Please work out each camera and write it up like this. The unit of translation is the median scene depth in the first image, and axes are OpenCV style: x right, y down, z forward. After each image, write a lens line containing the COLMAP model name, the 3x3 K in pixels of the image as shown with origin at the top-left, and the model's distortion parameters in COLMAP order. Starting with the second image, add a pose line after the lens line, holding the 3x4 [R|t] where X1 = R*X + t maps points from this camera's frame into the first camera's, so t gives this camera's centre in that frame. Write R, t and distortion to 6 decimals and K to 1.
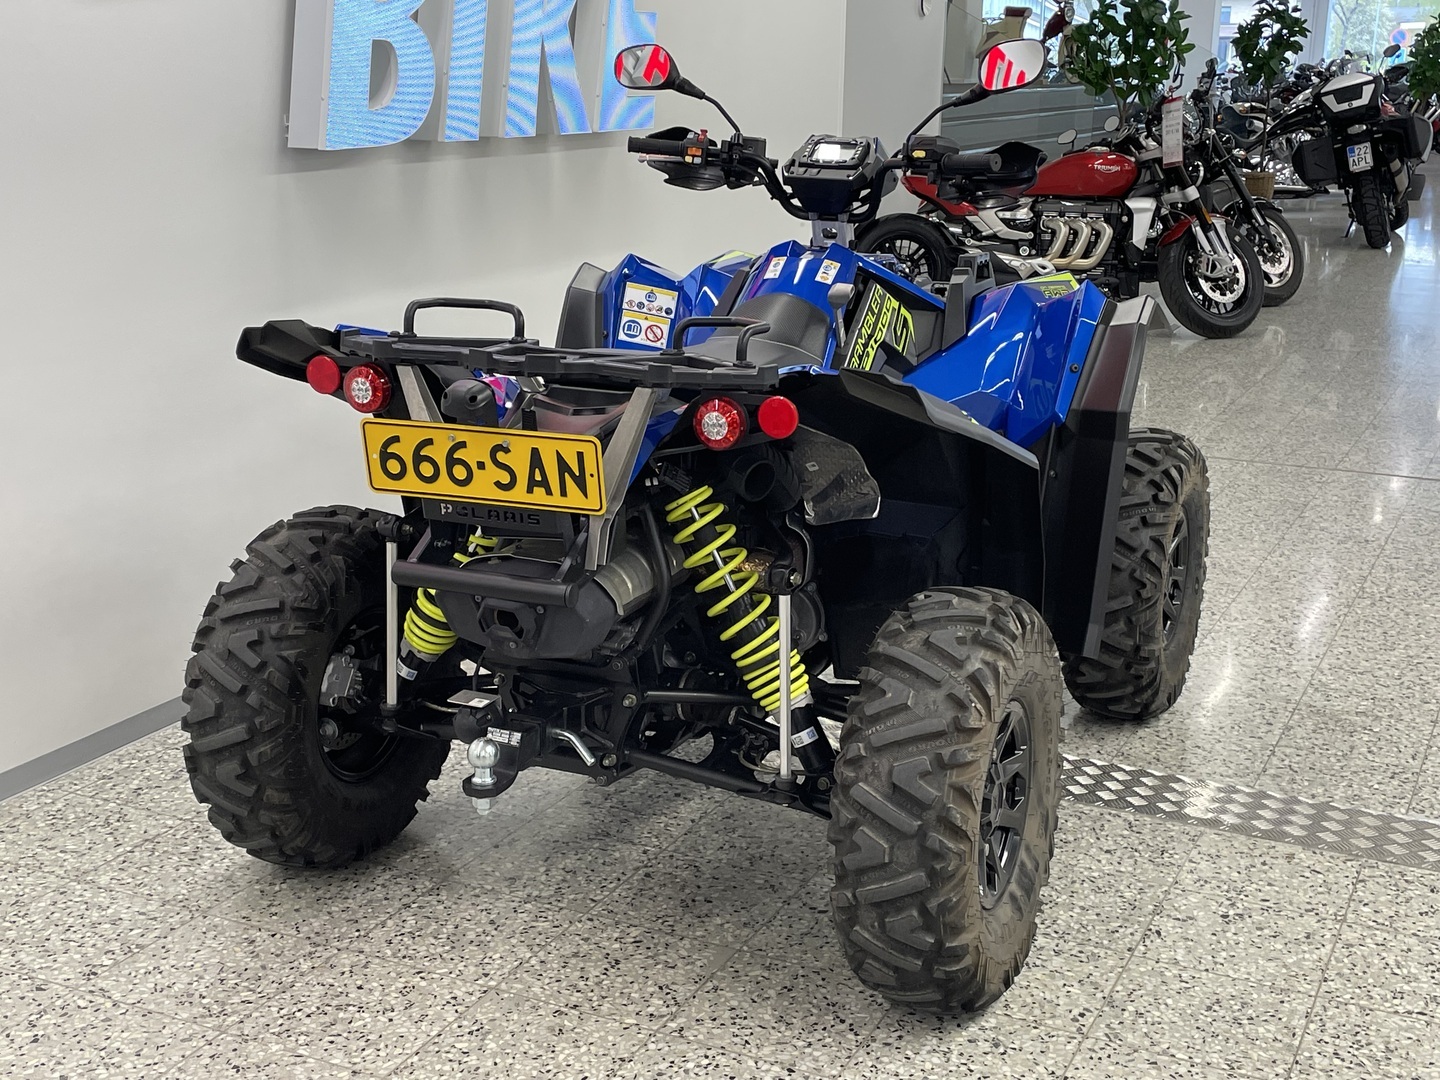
lens RADIAL K [[1839.1, 0, 725.4], [0, 1839.1, 534.6], [0, 0, 1]] dist [0.070883, 0.000000]
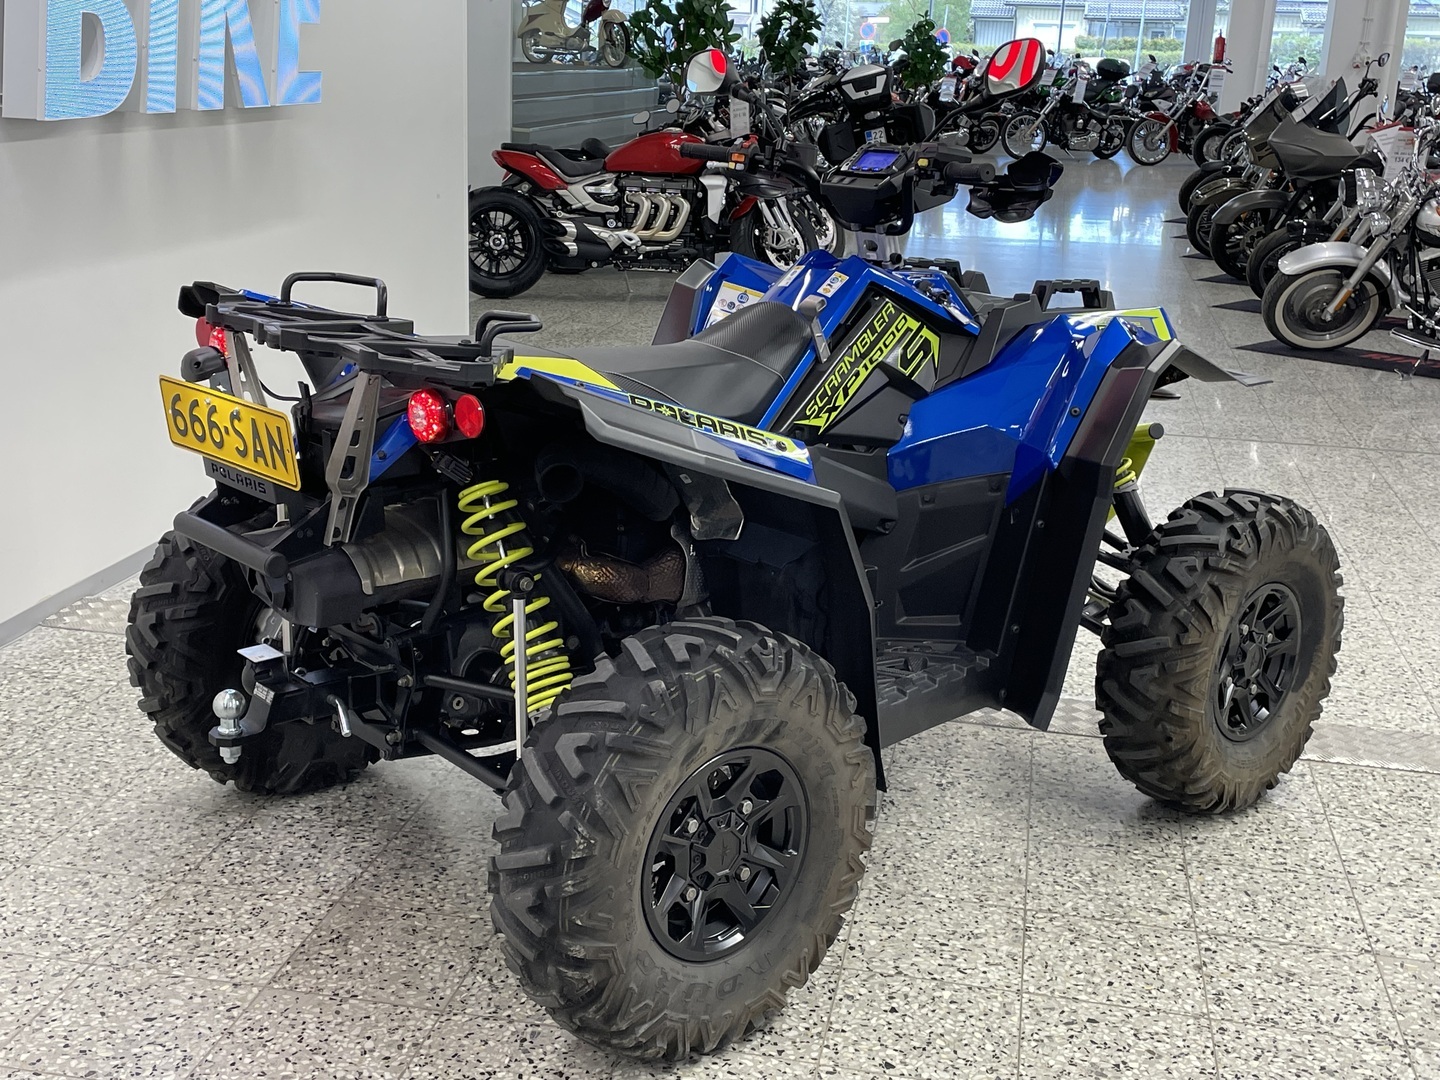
lens RADIAL K [[1770.7, 0, 712.6], [0, 1770.7, 537.2], [0, 0, 1]] dist [0.073799, 0.000000]
pose [[0.966341, -0.045306, 0.253243, -0.158671], [0.039619, 0.998836, 0.027513, 0.010031], [-0.254195, -0.016554, 0.967011, -0.064507]]
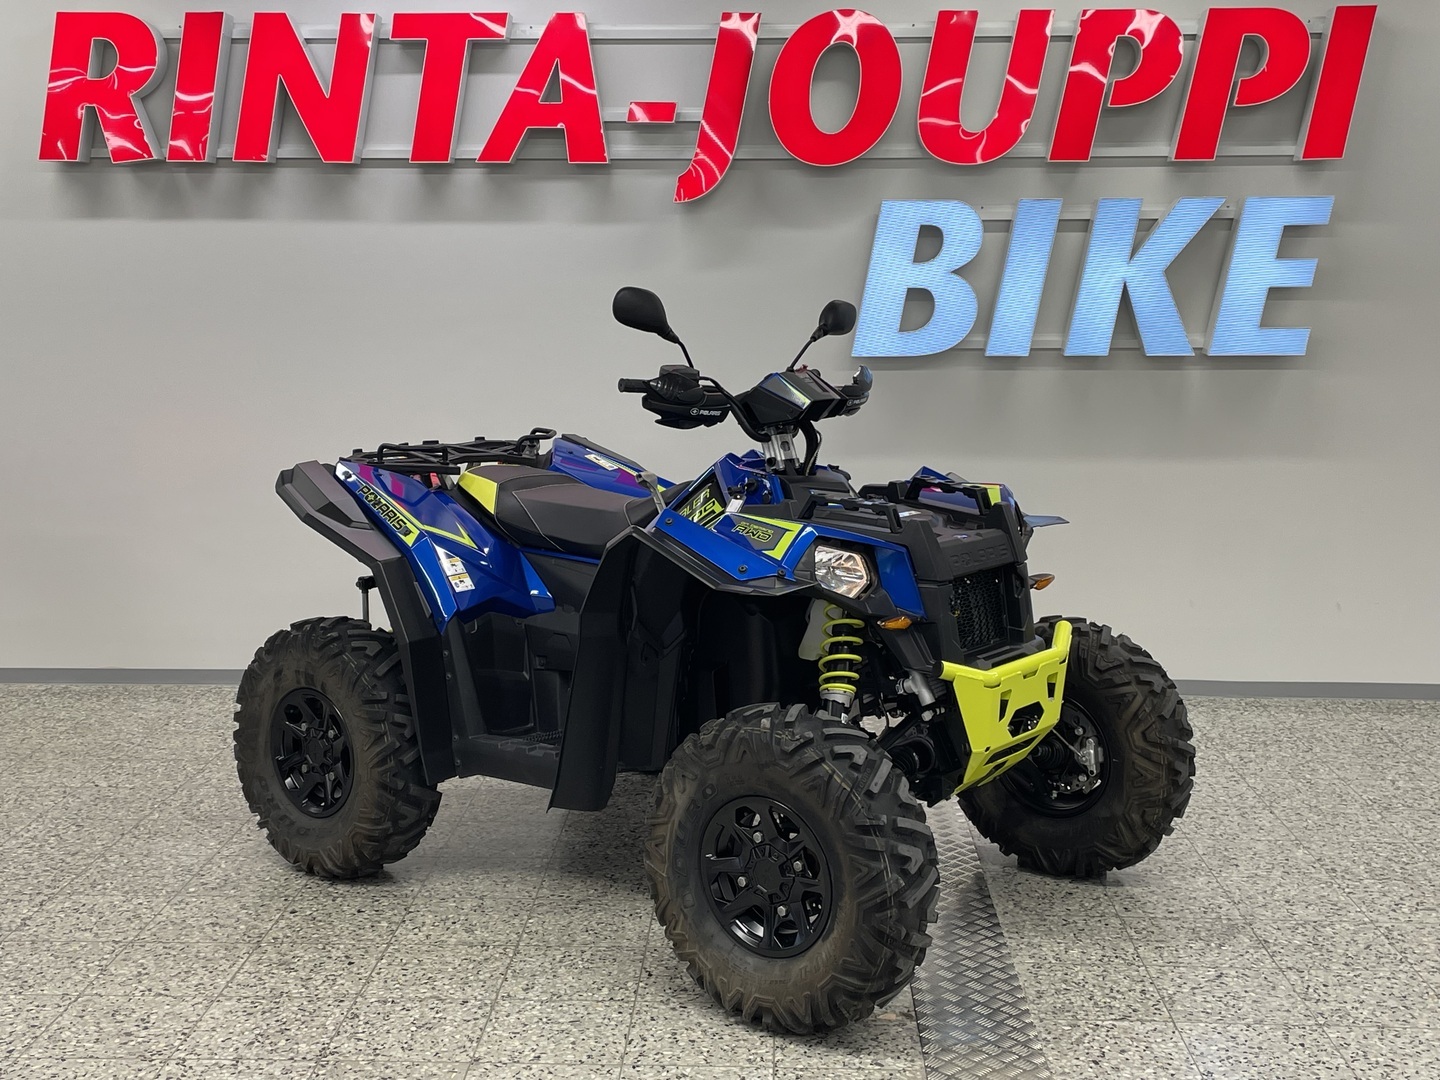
lens RADIAL K [[1770.7, 0, 698.6], [0, 1770.7, 485.0], [0, 0, 1]] dist [0.073799, 0.000000]
pose [[0.391410, 0.099685, -0.914801, 1.468995], [-0.227867, 0.973654, 0.008603, -0.111046], [0.891557, 0.205086, 0.403813, 0.395179]]
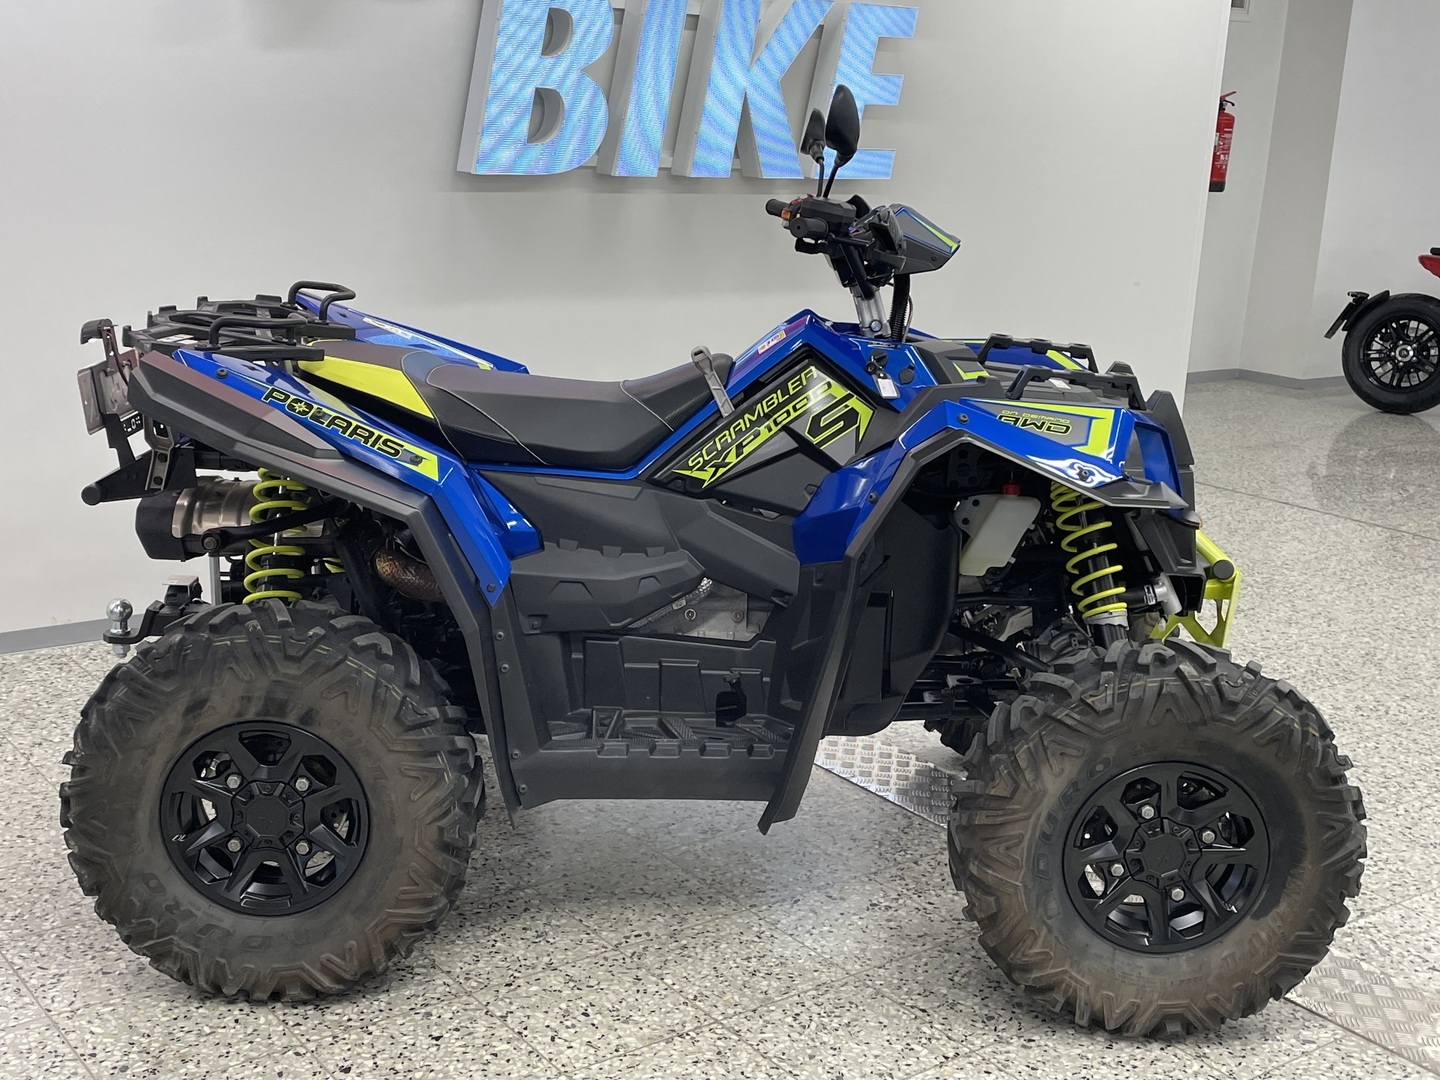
lens RADIAL K [[1770.7, 0, 712.5], [0, 1770.7, 548.3], [0, 0, 1]] dist [0.073799, 0.000000]
pose [[0.889562, 0.139933, -0.434855, 0.630612], [-0.149391, 0.988698, 0.012554, 0.001320], [0.431697, 0.053796, 0.900413, 0.016749]]
